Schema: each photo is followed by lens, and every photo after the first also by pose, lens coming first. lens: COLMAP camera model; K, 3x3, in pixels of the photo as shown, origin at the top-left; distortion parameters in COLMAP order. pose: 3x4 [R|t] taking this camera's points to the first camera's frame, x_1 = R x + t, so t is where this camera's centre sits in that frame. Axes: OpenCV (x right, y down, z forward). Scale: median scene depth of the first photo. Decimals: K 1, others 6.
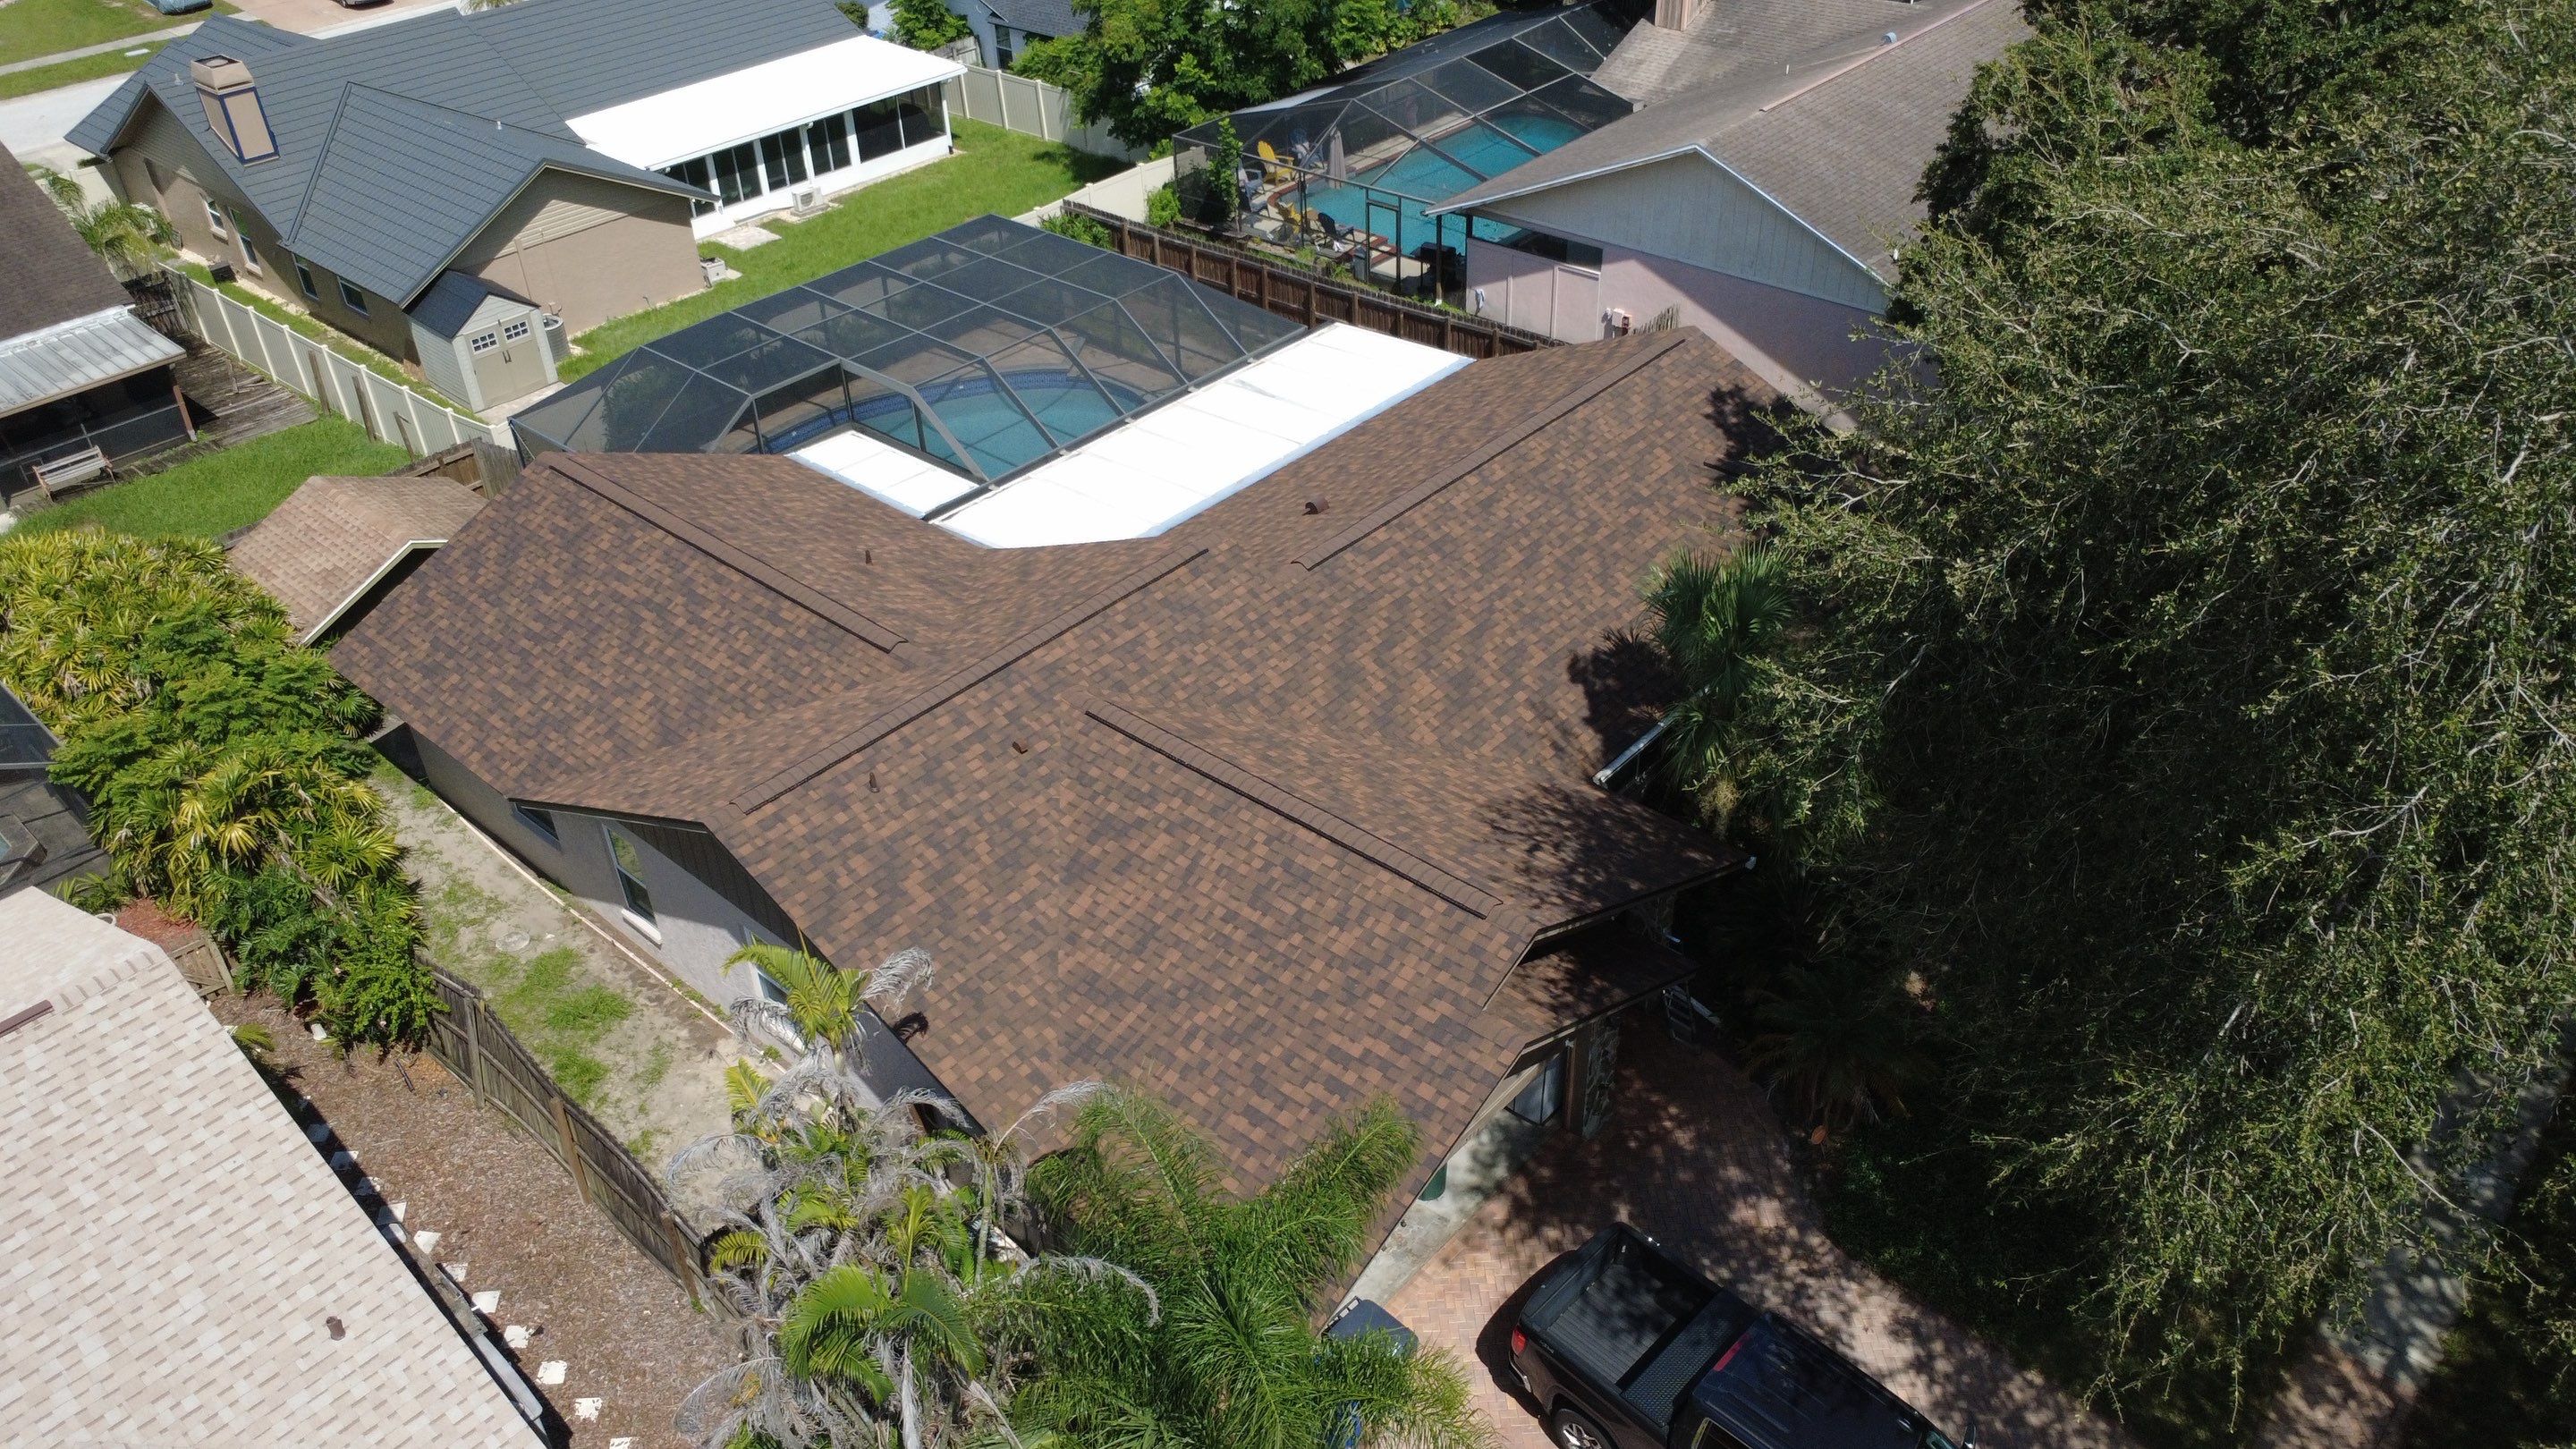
lens RADIAL K [[1867.7, 0, 1281.9], [0, 1867.7, 723.1], [0, 0, 1]] dist [-0.005602, 0.001821]
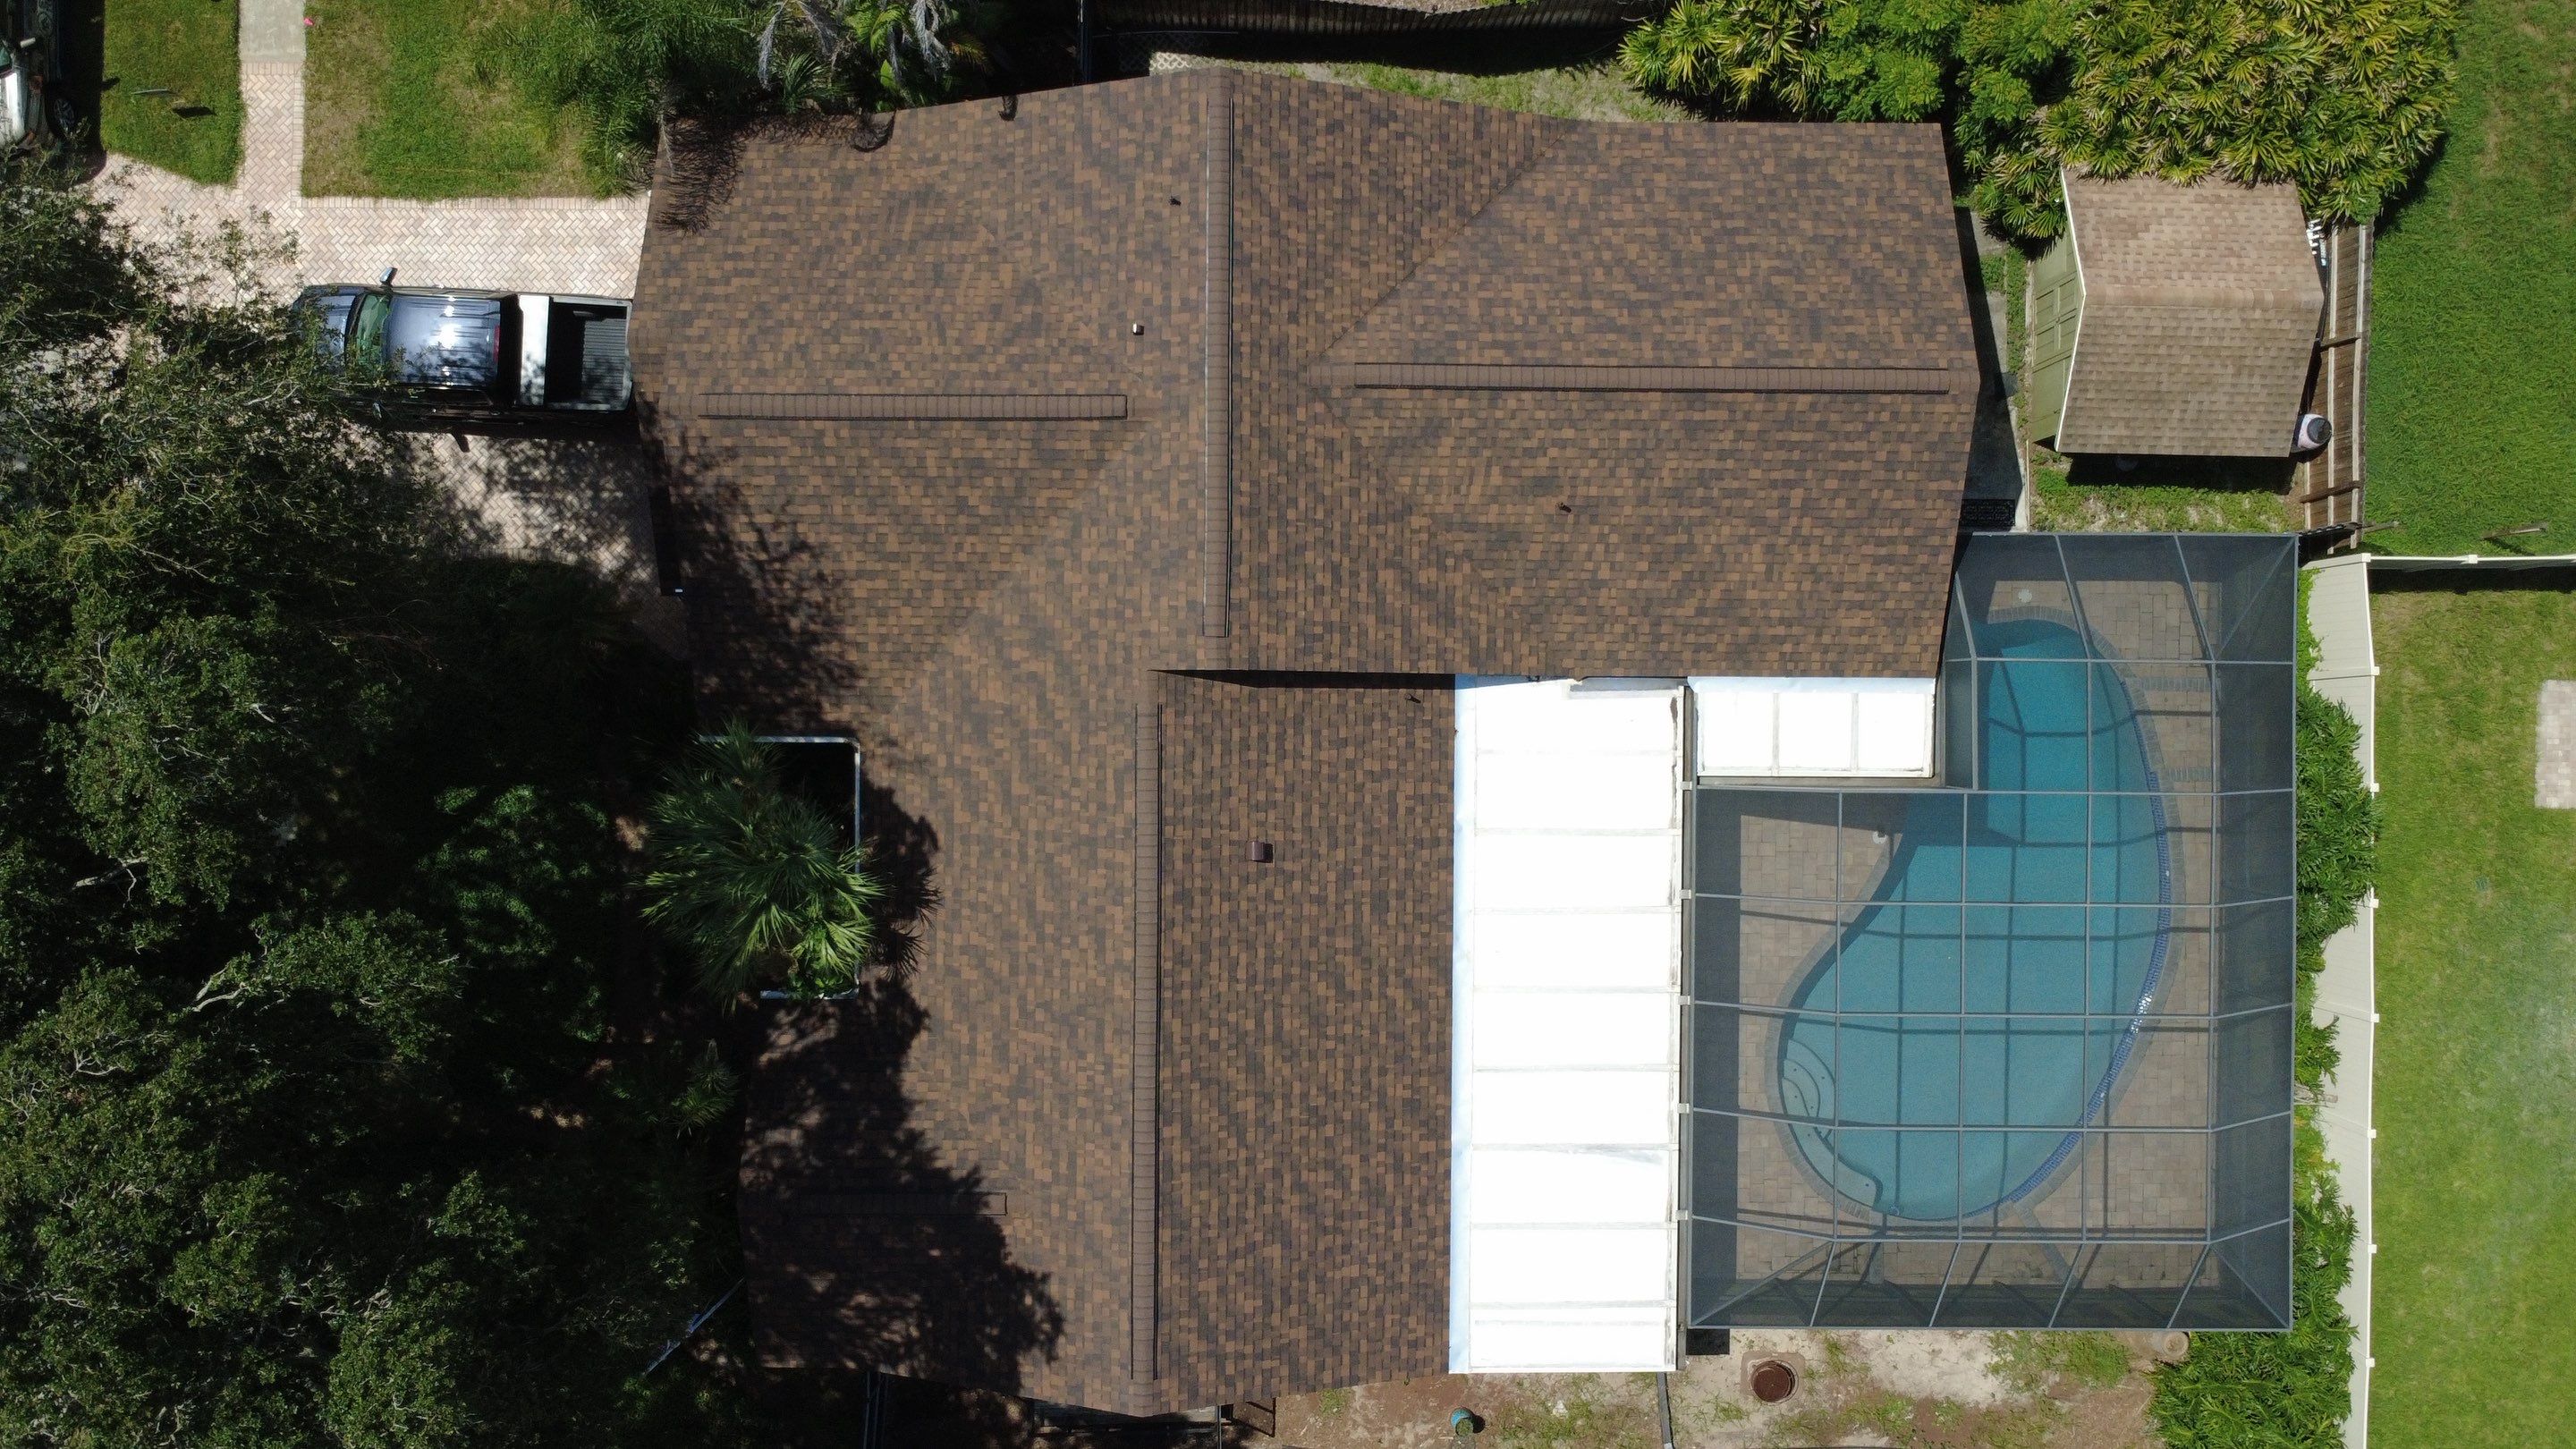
lens RADIAL K [[1874.8, 0, 1285.4], [0, 1874.8, 721.3], [0, 0, 1]] dist [-0.003248, 0.001039]
pose [[-0.750883, 0.659467, 0.035740, -0.072288], [-0.362562, -0.456845, 0.812306, -0.887602], [0.552017, 0.596989, 0.582135, 0.412182]]
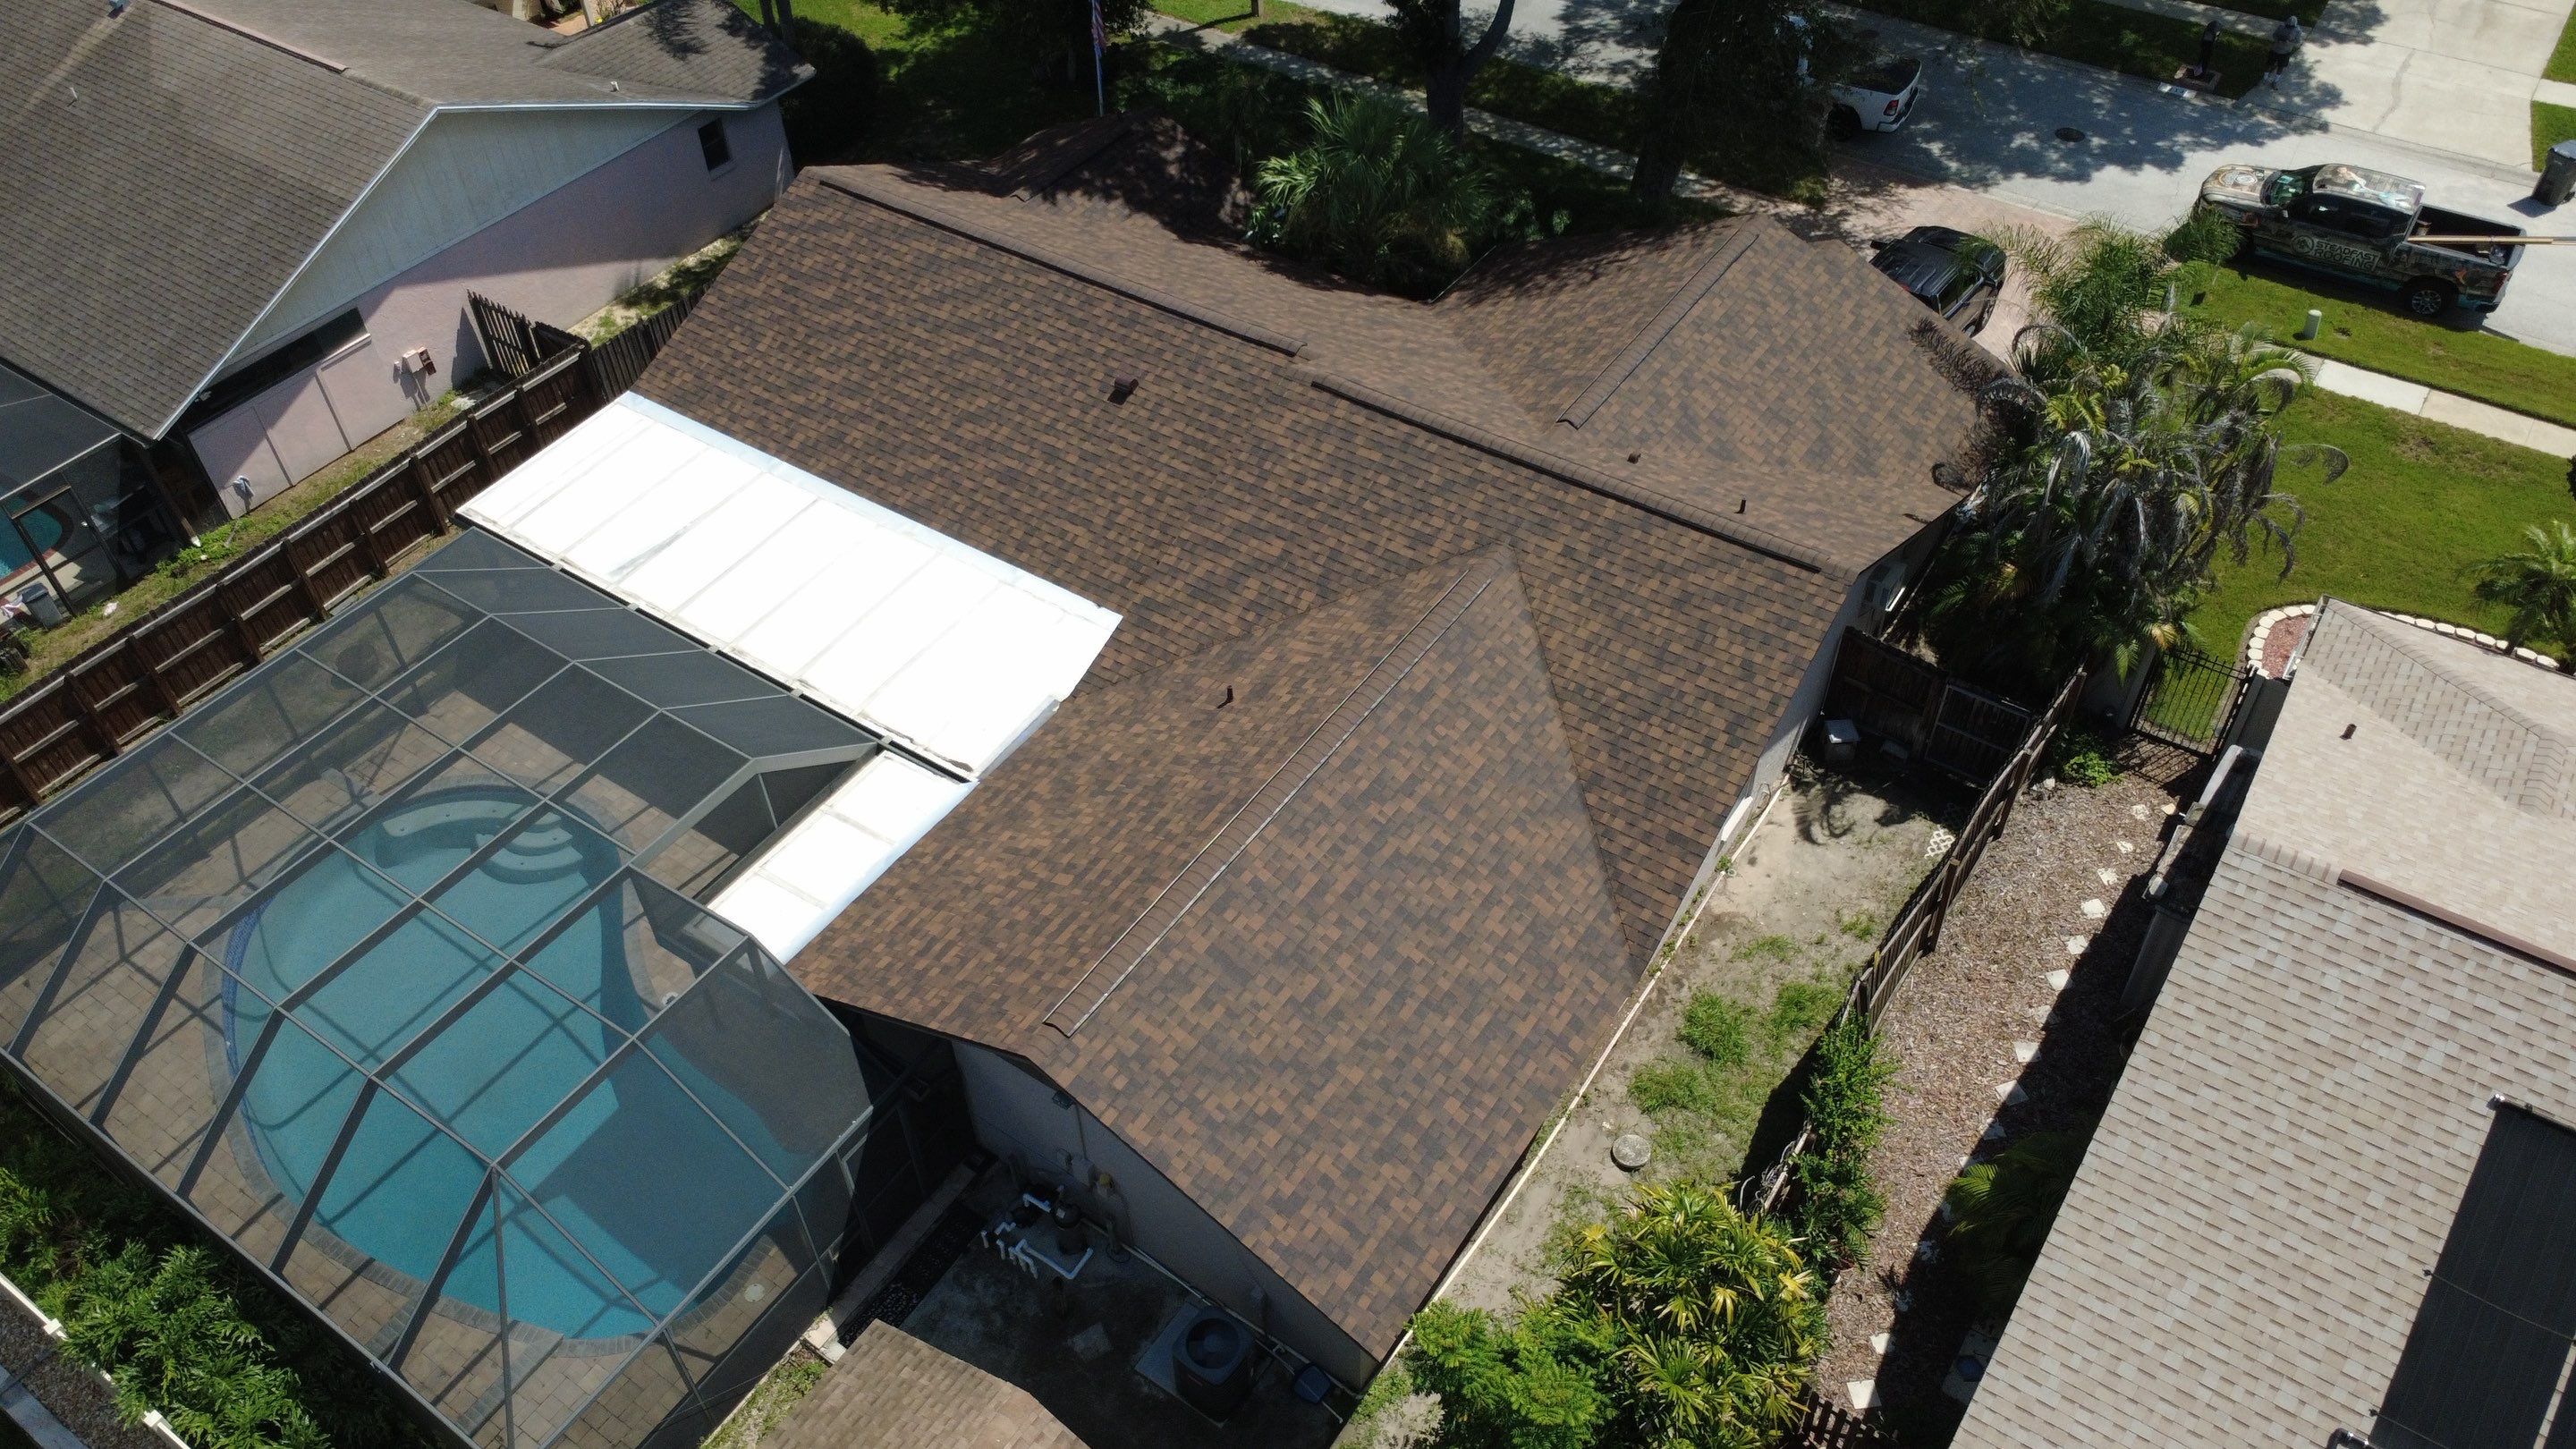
lens RADIAL K [[1874.8, 0, 1285.4], [0, 1874.8, 721.3], [0, 0, 1]] dist [-0.003248, 0.001039]
pose [[-0.125865, -0.669340, 0.732217, -0.846889], [0.597042, 0.538346, 0.594747, -0.566125], [-0.792274, 0.512022, 0.331865, 0.705524]]
